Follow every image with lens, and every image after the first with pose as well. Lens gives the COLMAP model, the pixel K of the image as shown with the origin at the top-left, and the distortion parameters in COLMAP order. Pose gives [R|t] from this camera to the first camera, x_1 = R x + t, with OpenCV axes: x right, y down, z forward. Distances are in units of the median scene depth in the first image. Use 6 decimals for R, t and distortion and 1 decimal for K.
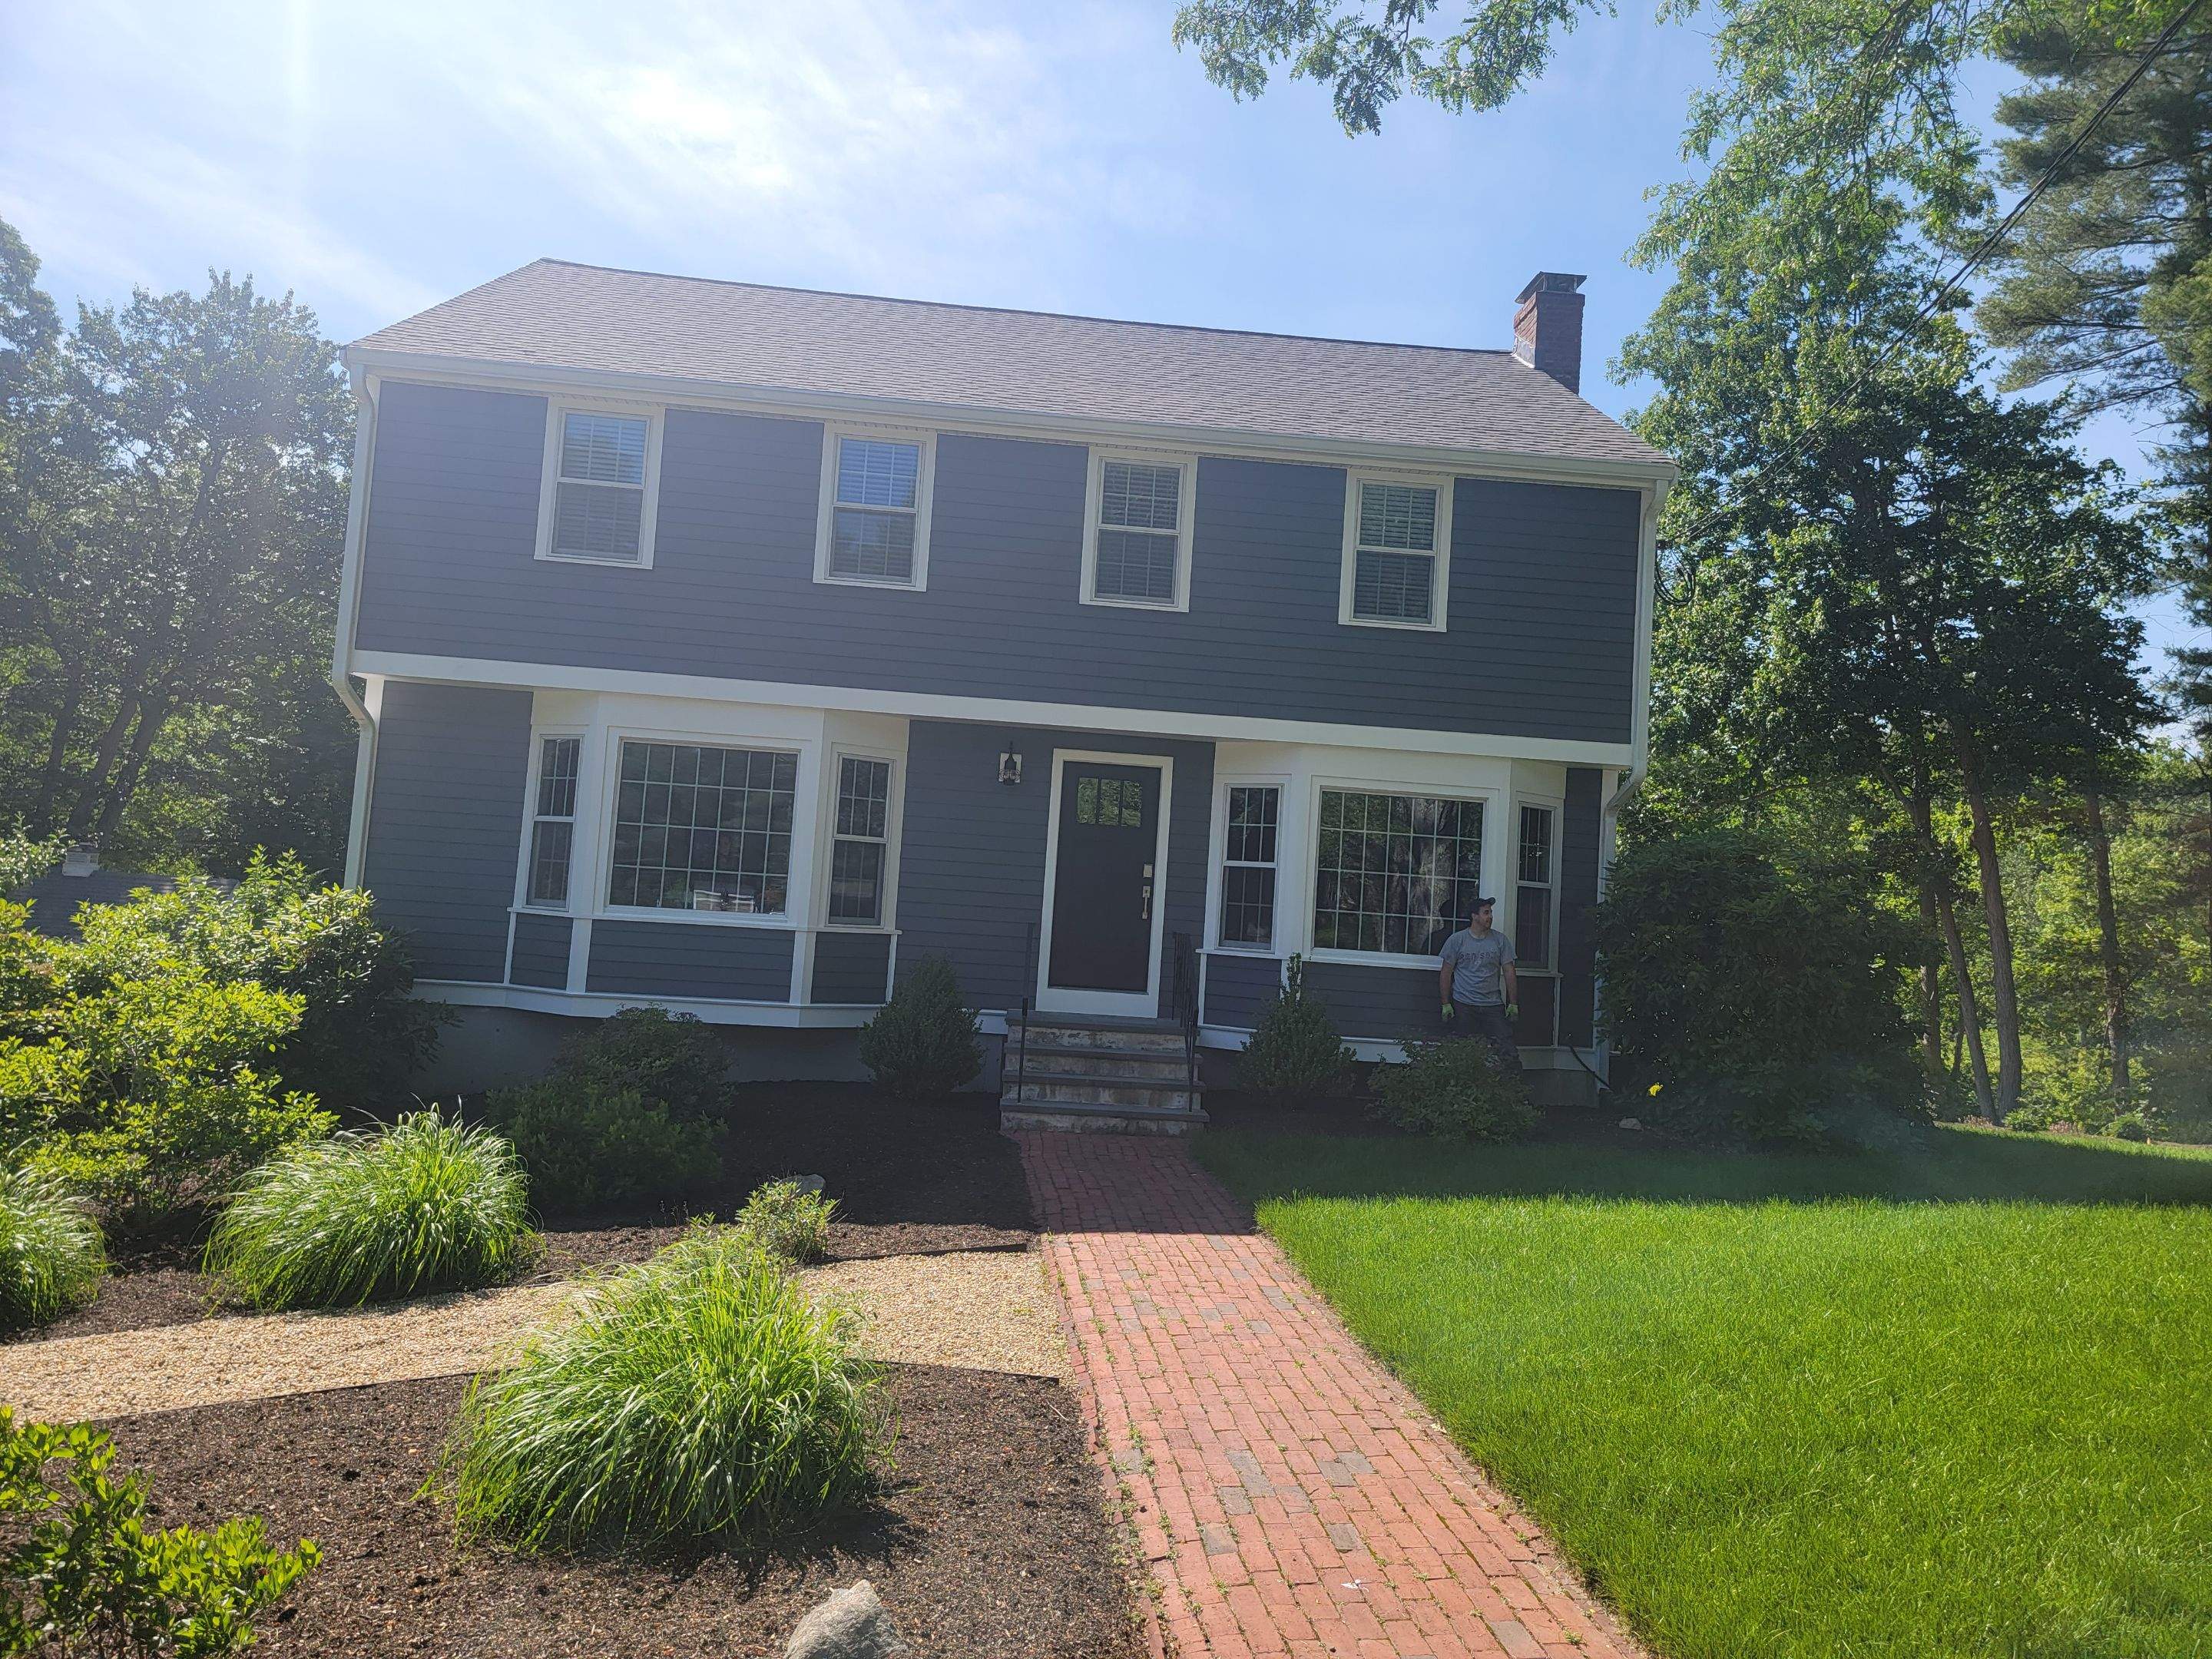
lens RADIAL K [[1549.7, 0, 1106.0], [0, 1549.7, 829.5], [0, 0, 1]] dist [0.079565, -0.060332]
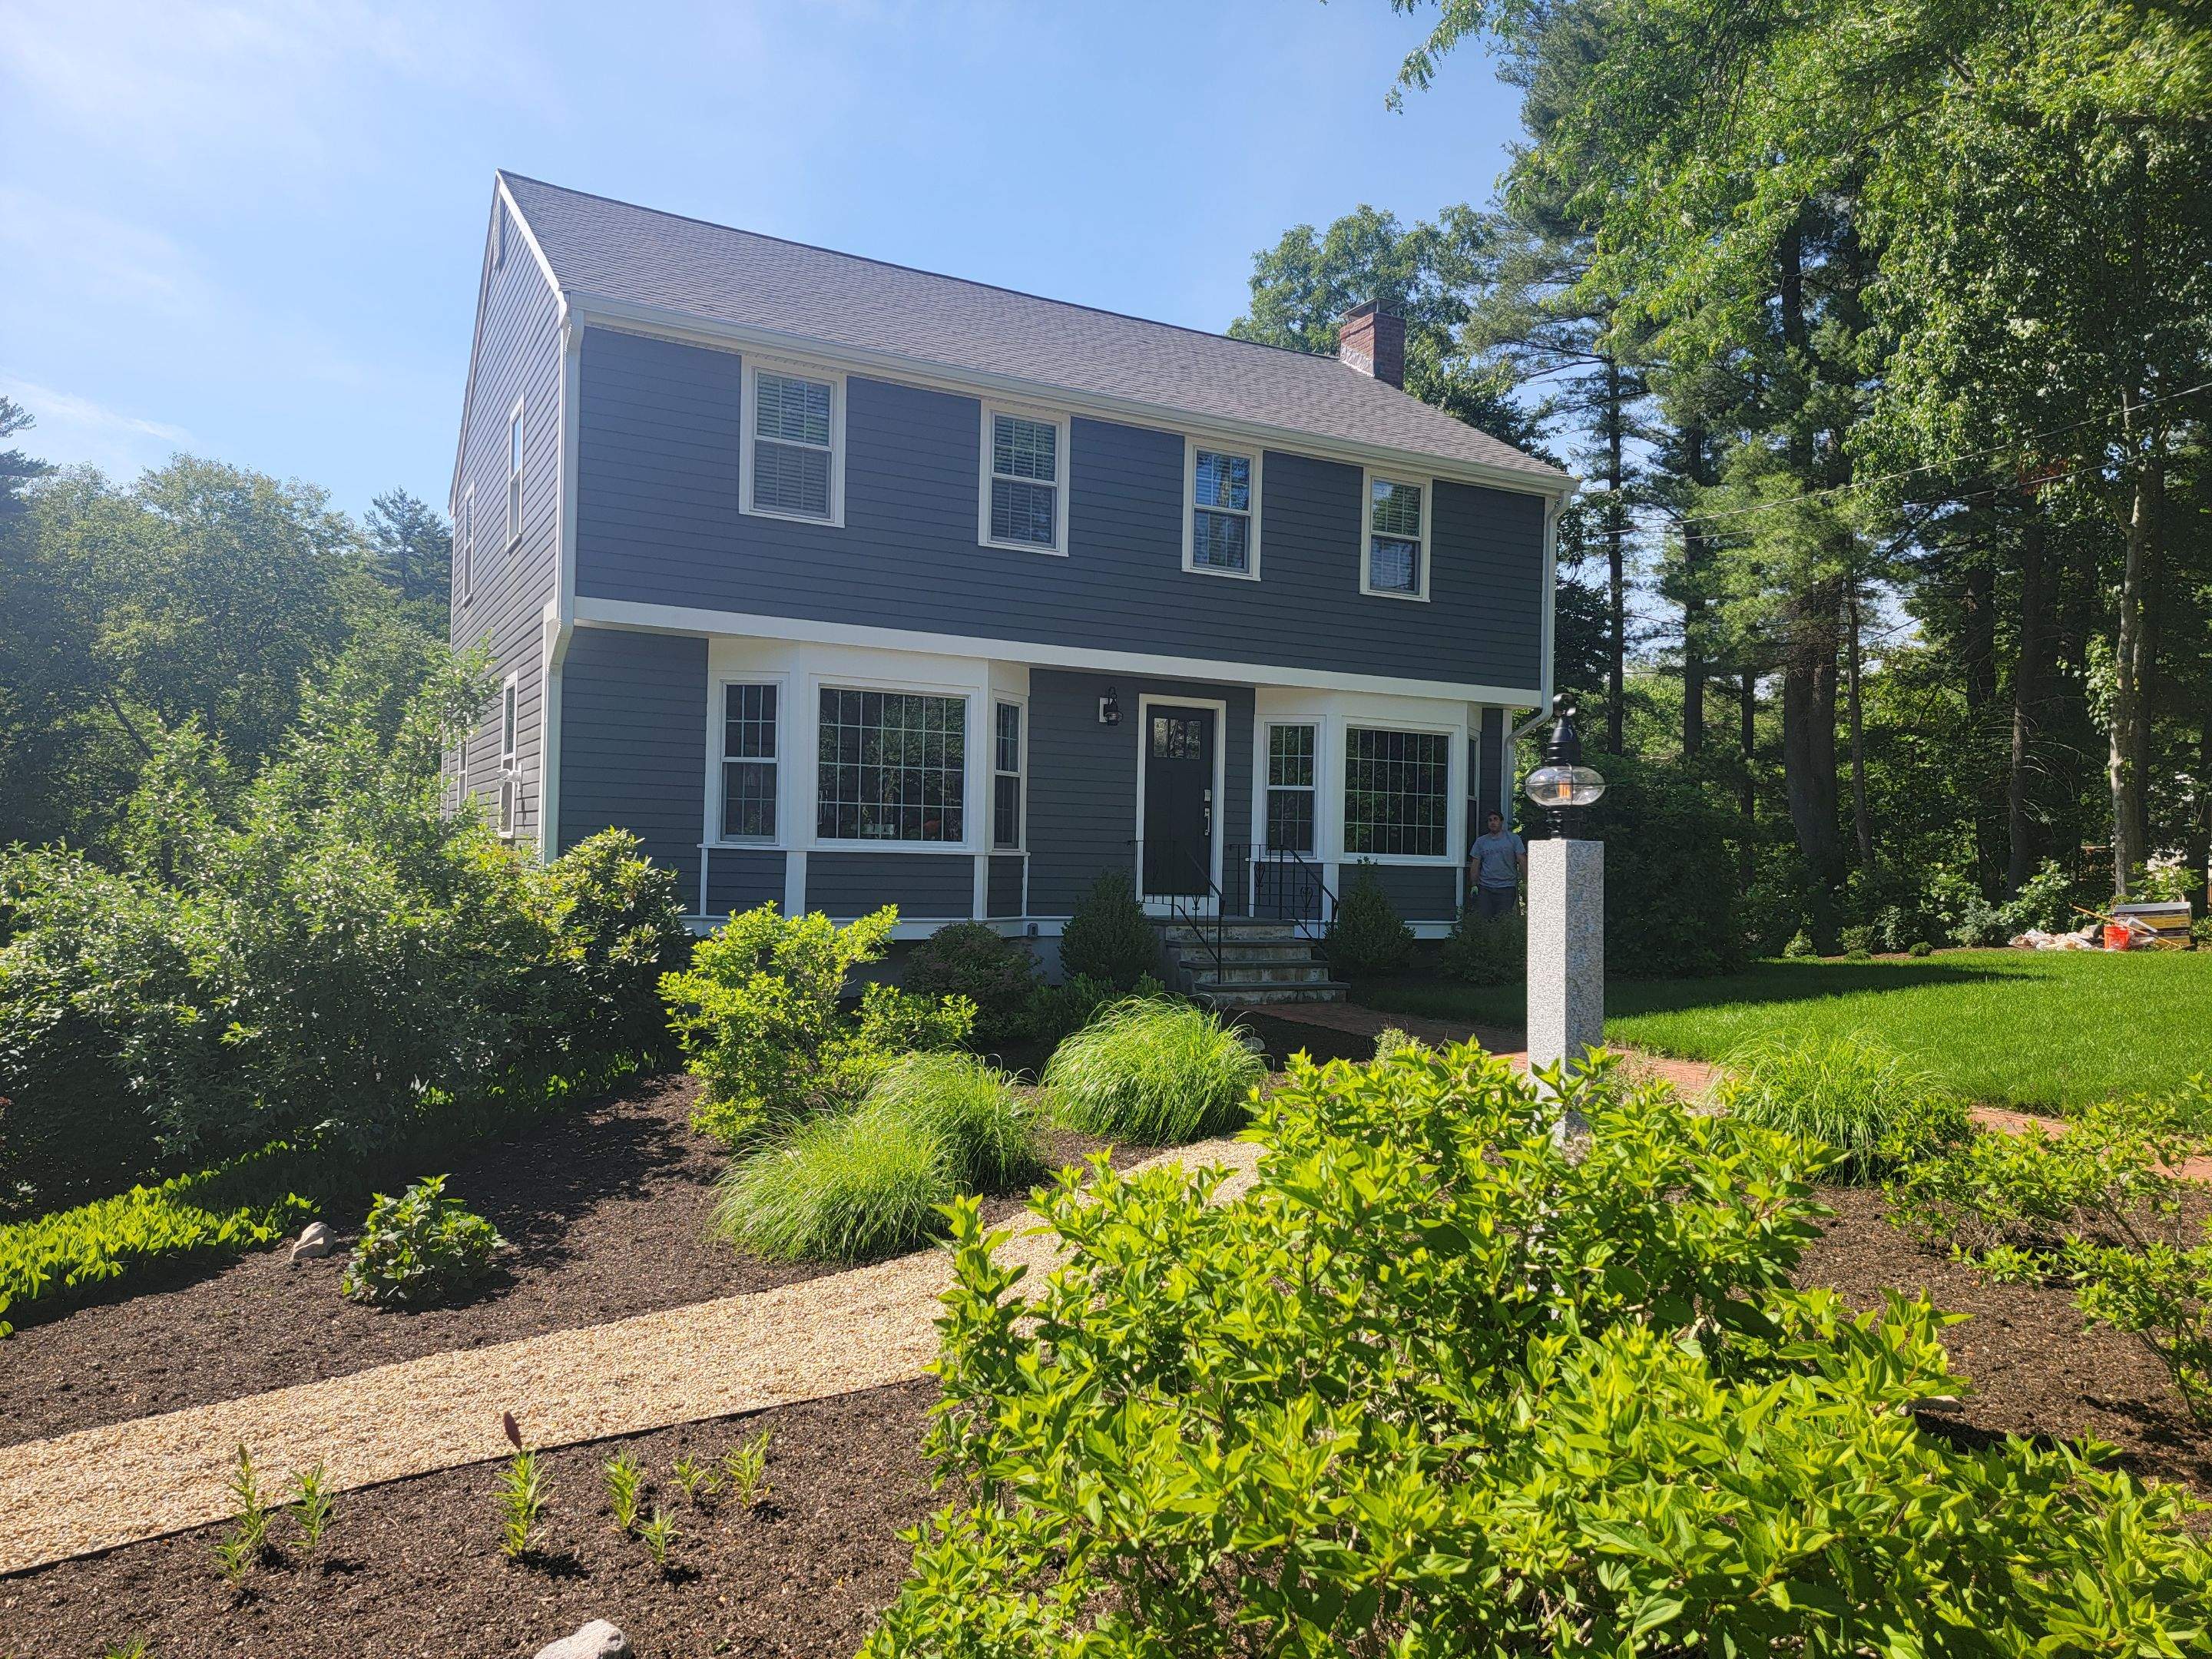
lens RADIAL K [[1494.9, 0, 1102.1], [0, 1494.9, 820.6], [0, 0, 1]] dist [0.102749, -0.078333]
pose [[0.926400, -0.026198, 0.375629, -0.487958], [0.000787, 0.997709, 0.067642, -0.032245], [-0.376541, -0.062367, 0.924298, -0.041727]]
